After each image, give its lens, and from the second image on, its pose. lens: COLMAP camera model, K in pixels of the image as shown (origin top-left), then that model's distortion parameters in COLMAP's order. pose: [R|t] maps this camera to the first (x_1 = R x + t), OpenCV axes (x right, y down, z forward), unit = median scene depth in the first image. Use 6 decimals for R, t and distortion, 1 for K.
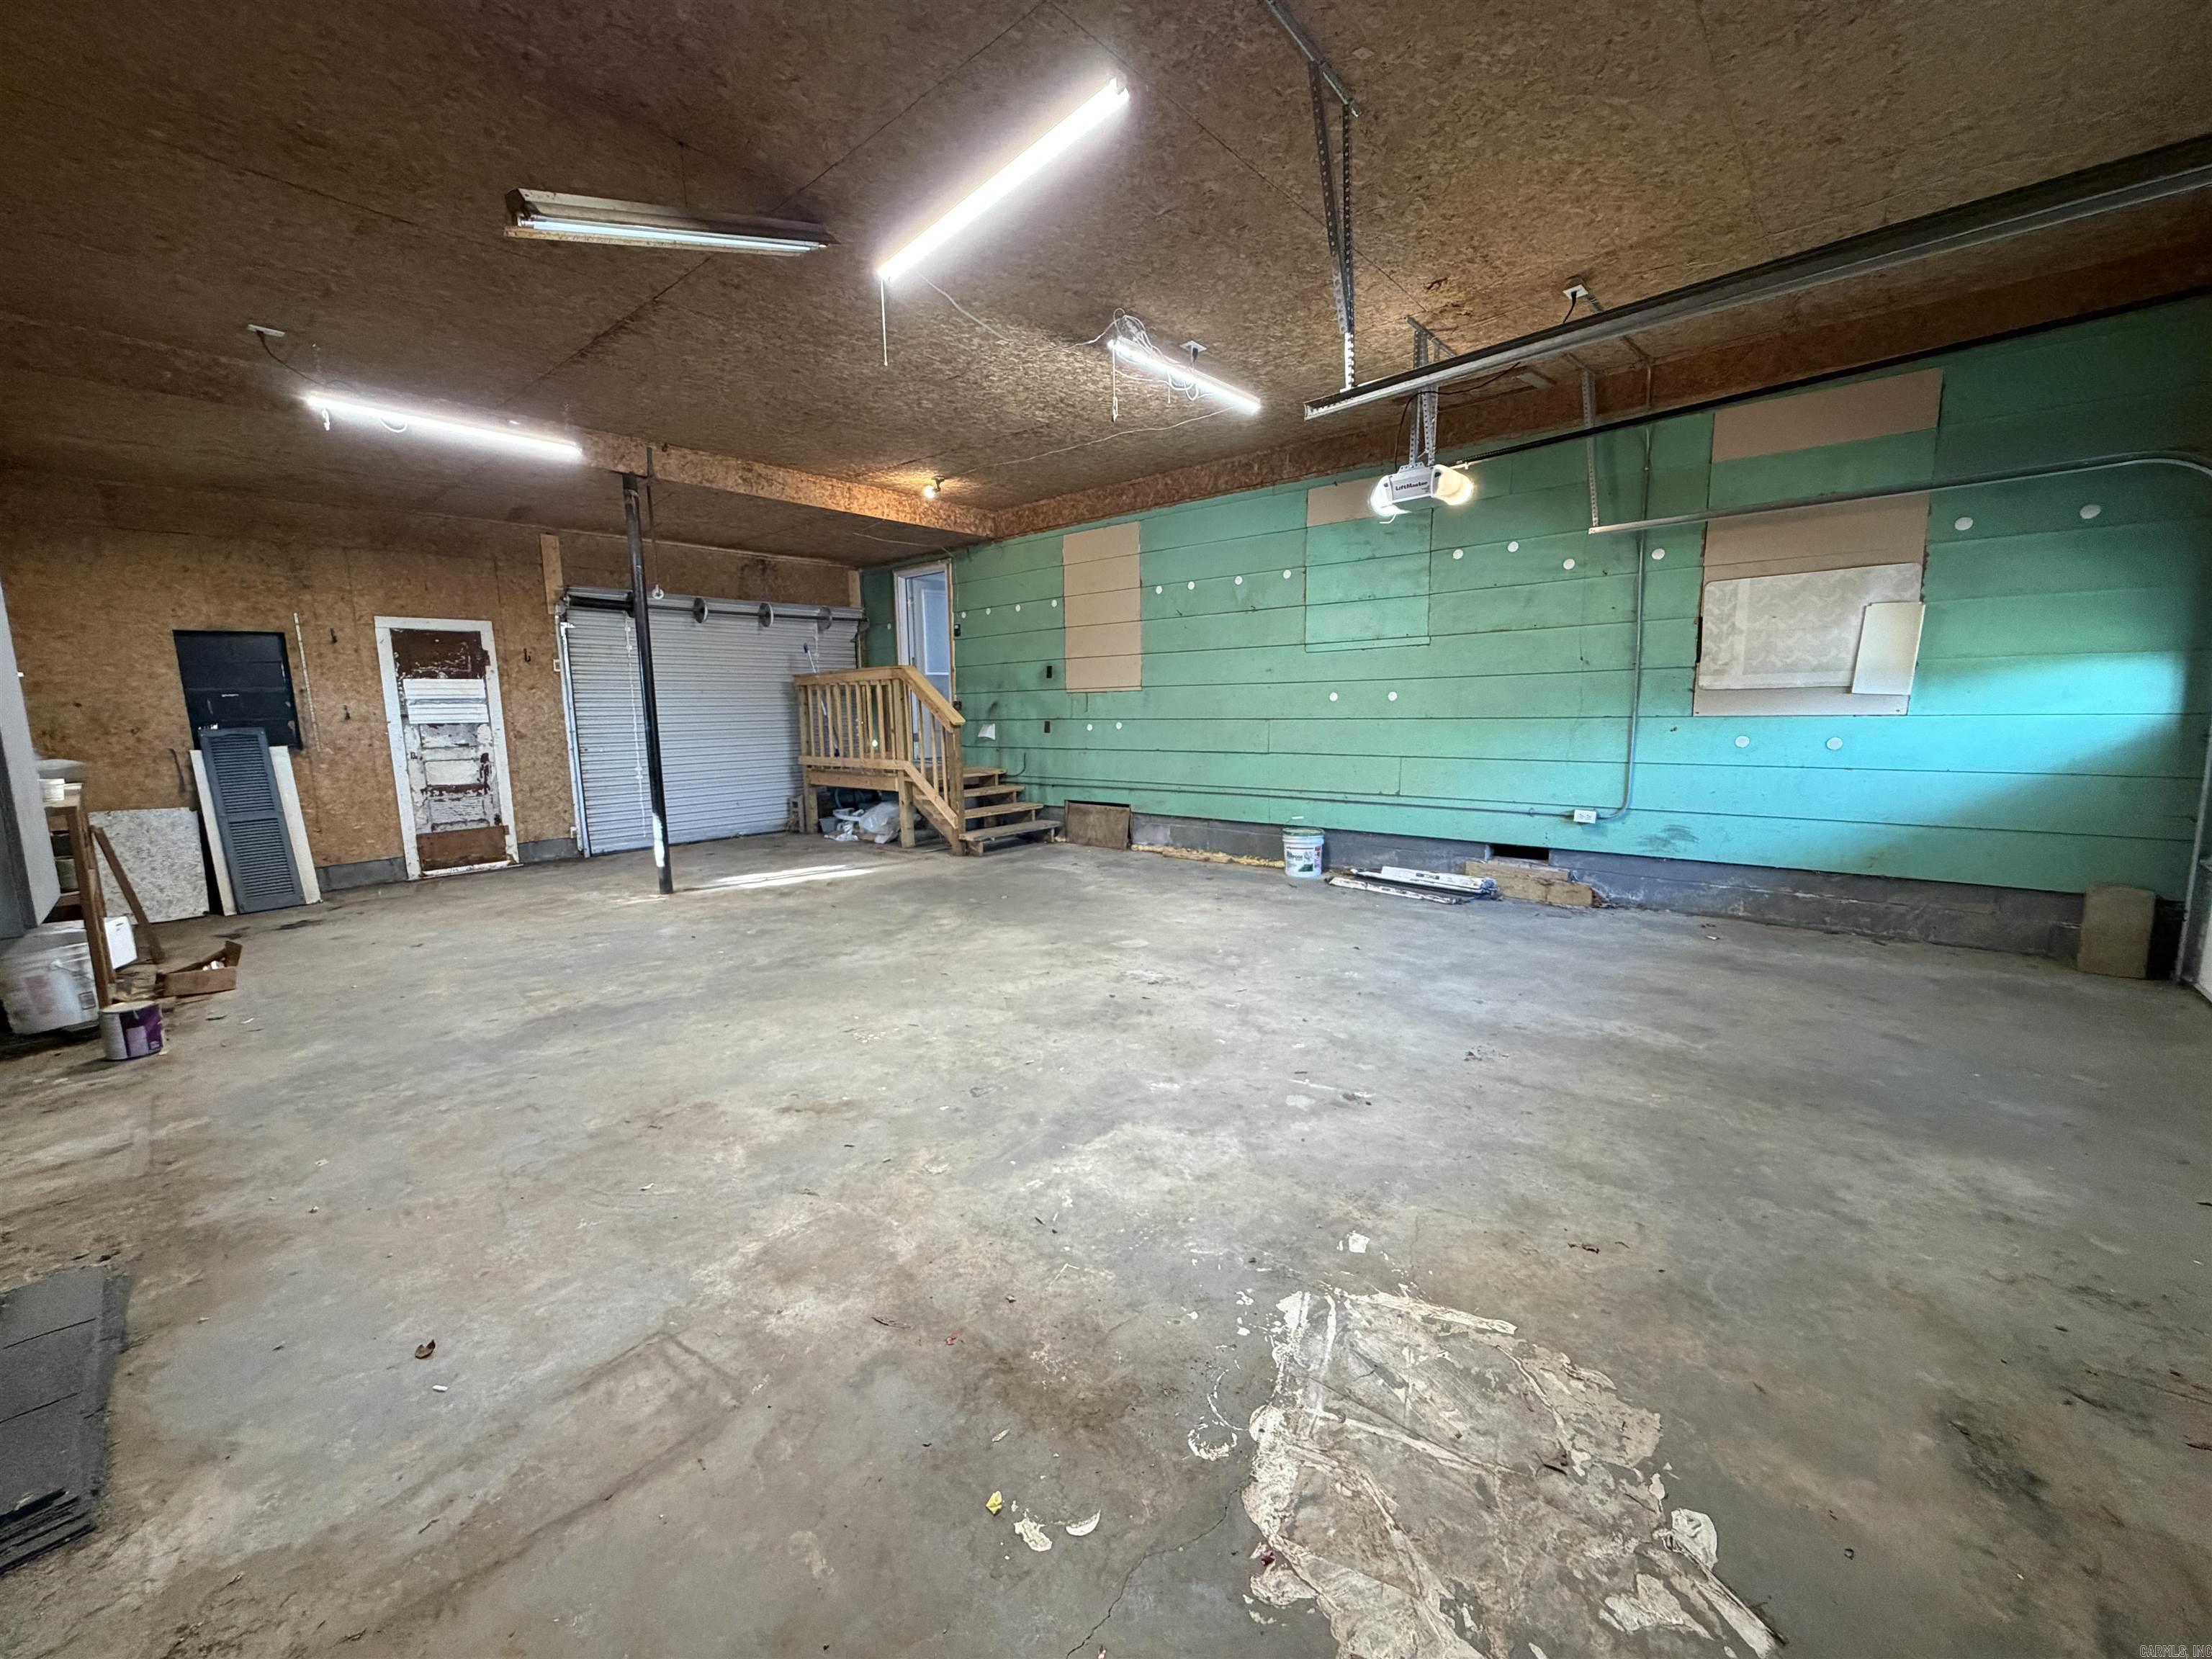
lens RADIAL K [[879.5, 0, 1096.6], [0, 879.5, 830.2], [0, 0, 1]] dist [-0.001116, 0.000309]
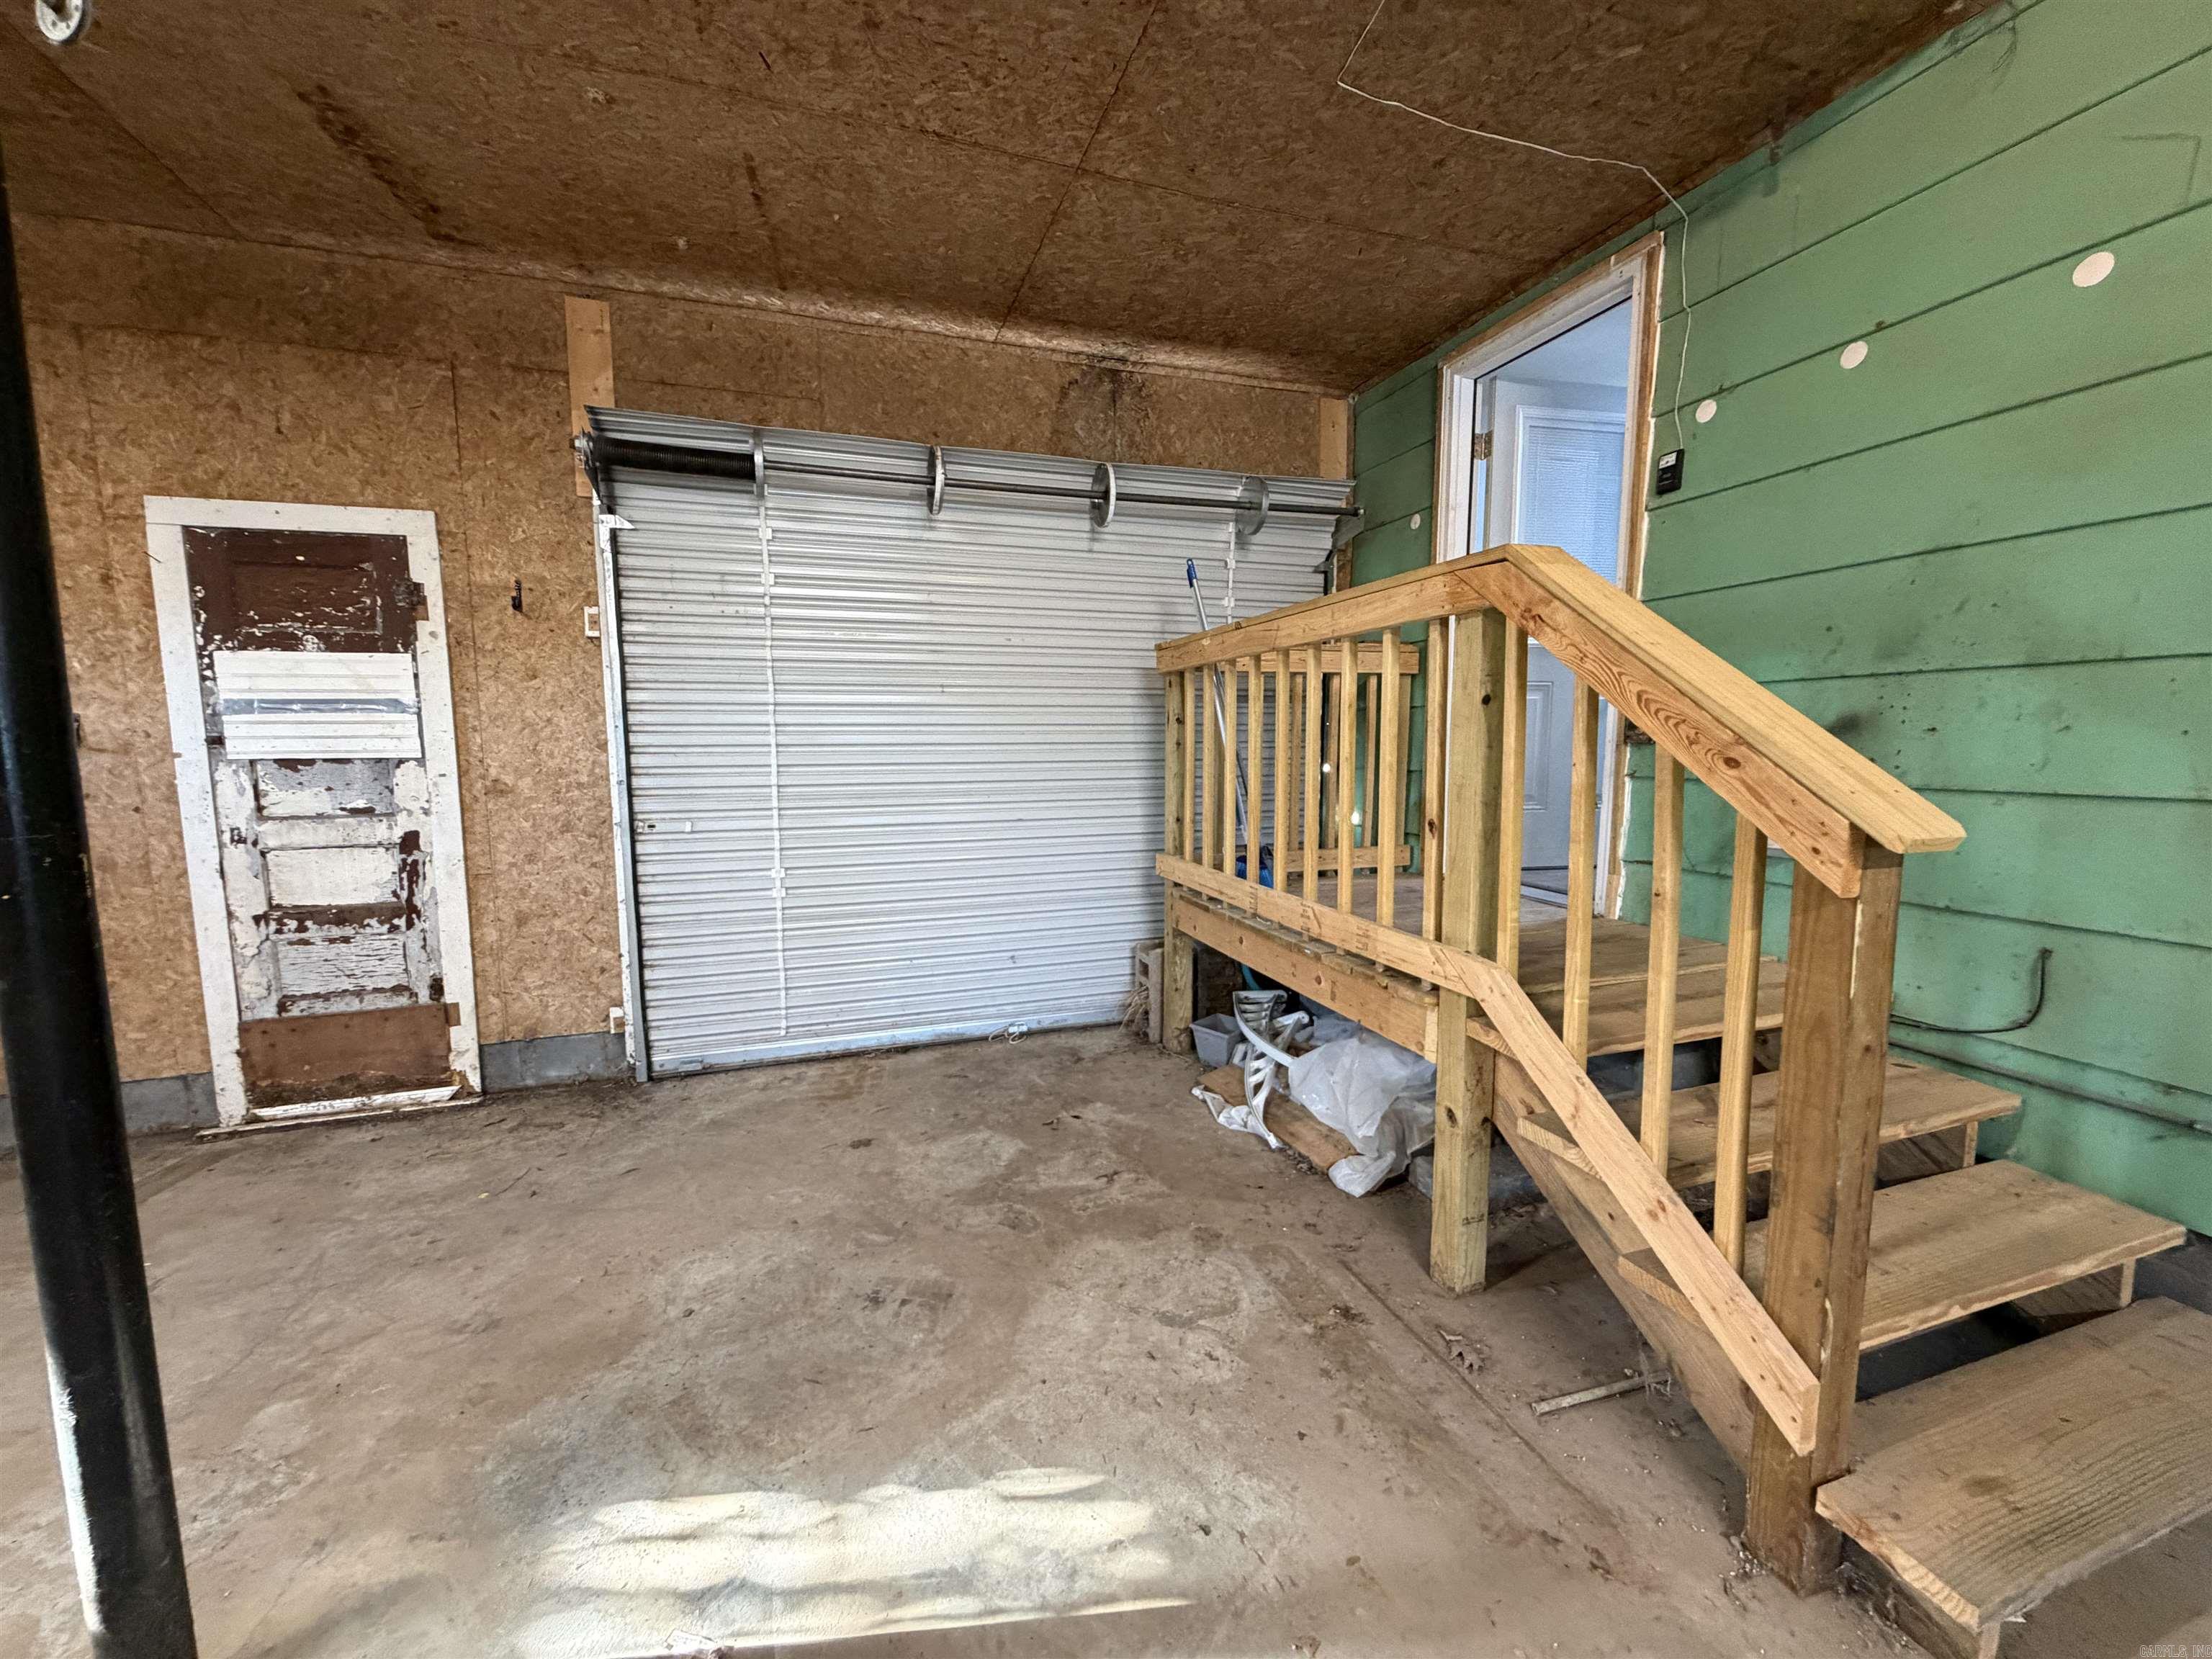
lens RADIAL K [[879.5, 0, 1109.0], [0, 879.5, 827.6], [0, 0, 1]] dist [-0.001116, 0.000309]
pose [[0.869548, 0.065256, -0.489518, -0.203612], [-0.078688, 0.996876, -0.006886, -0.111517], [0.487539, 0.044507, 0.871966, 0.791915]]
